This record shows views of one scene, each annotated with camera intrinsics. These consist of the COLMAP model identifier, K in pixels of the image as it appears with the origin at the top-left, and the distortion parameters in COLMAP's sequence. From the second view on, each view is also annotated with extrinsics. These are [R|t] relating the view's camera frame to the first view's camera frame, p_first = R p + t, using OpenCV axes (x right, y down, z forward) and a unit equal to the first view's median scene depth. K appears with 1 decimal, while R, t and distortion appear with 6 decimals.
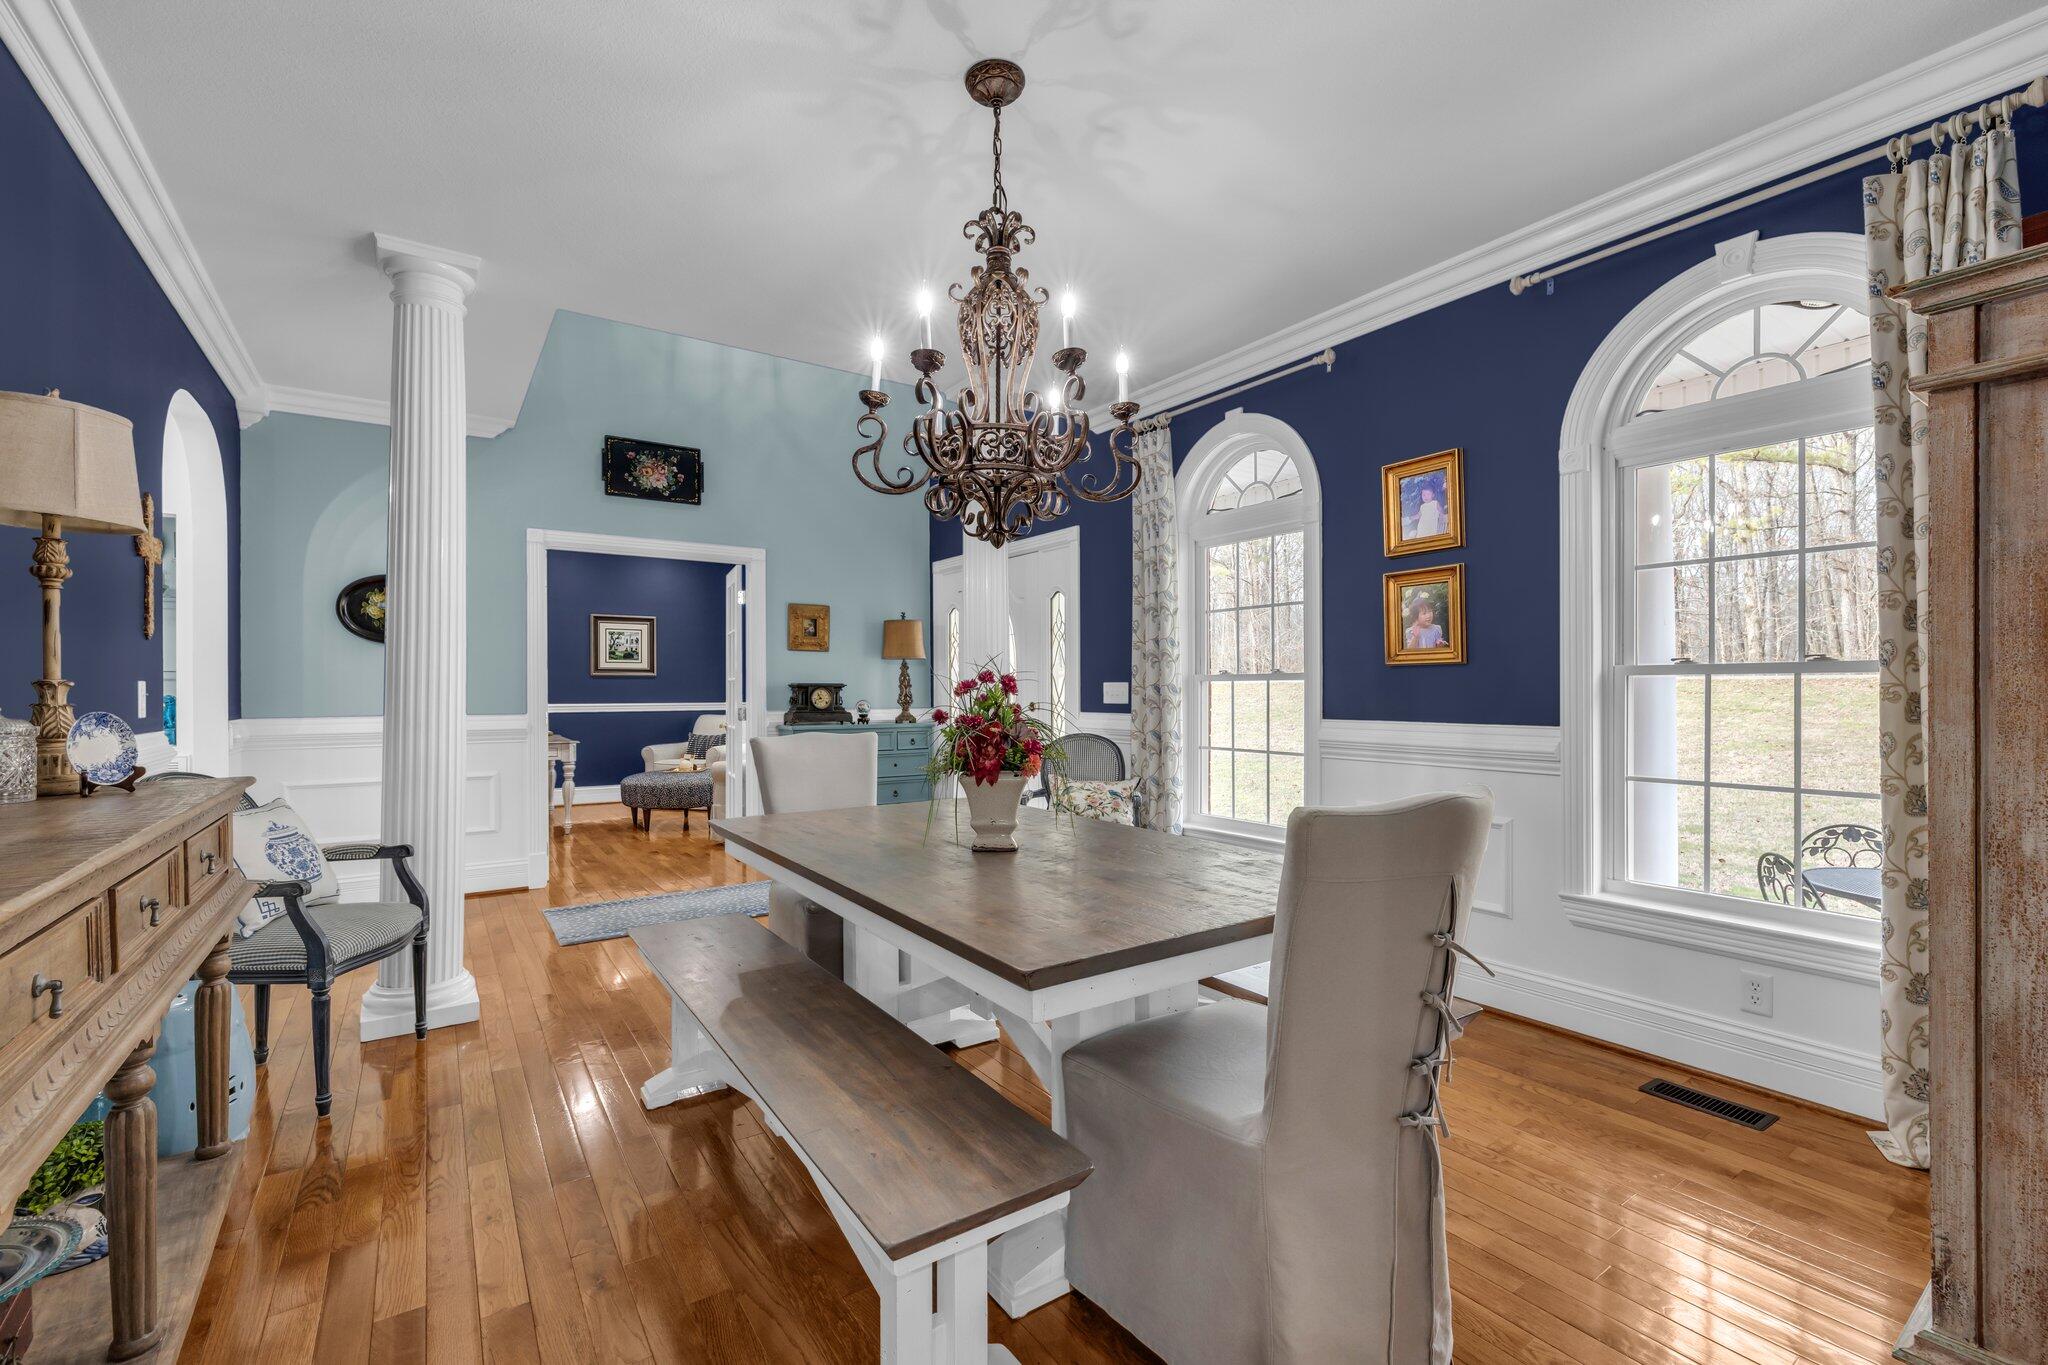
lens RADIAL K [[877.7, 0, 1024.3], [0, 877.7, 682.6], [0, 0, 1]] dist [0.001309, 0.000050]
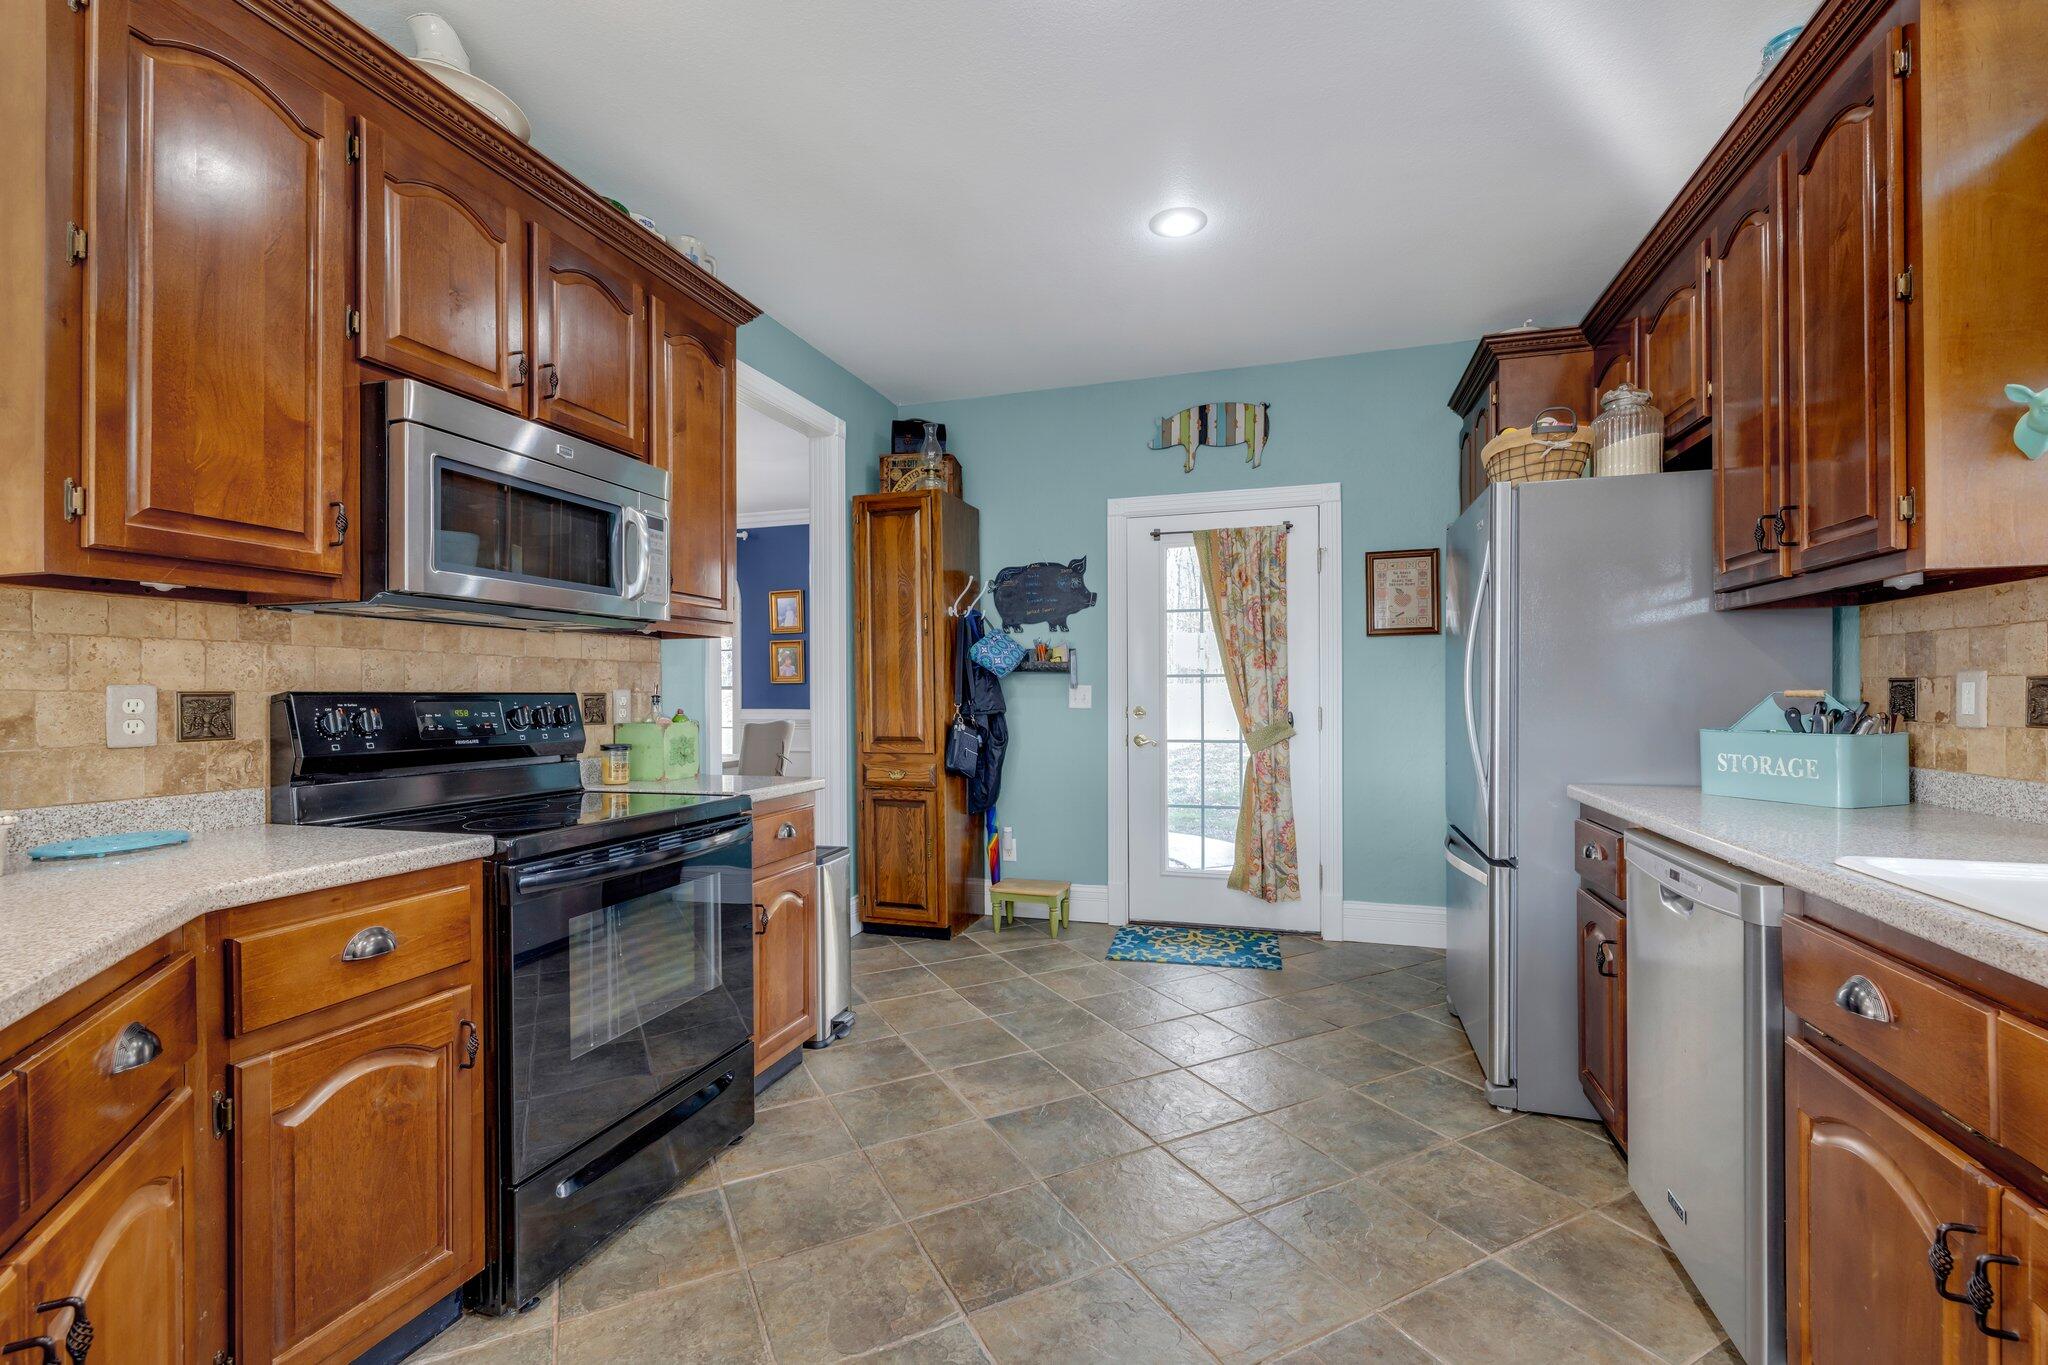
lens RADIAL K [[877.7, 0, 1025.1], [0, 877.7, 689.5], [0, 0, 1]] dist [0.001309, 0.000050]
pose [[0.788287, 0.003411, 0.615298, -0.365090], [-0.004785, 0.999988, 0.000586, -0.007195], [-0.615289, -0.003406, 0.788294, -0.934867]]
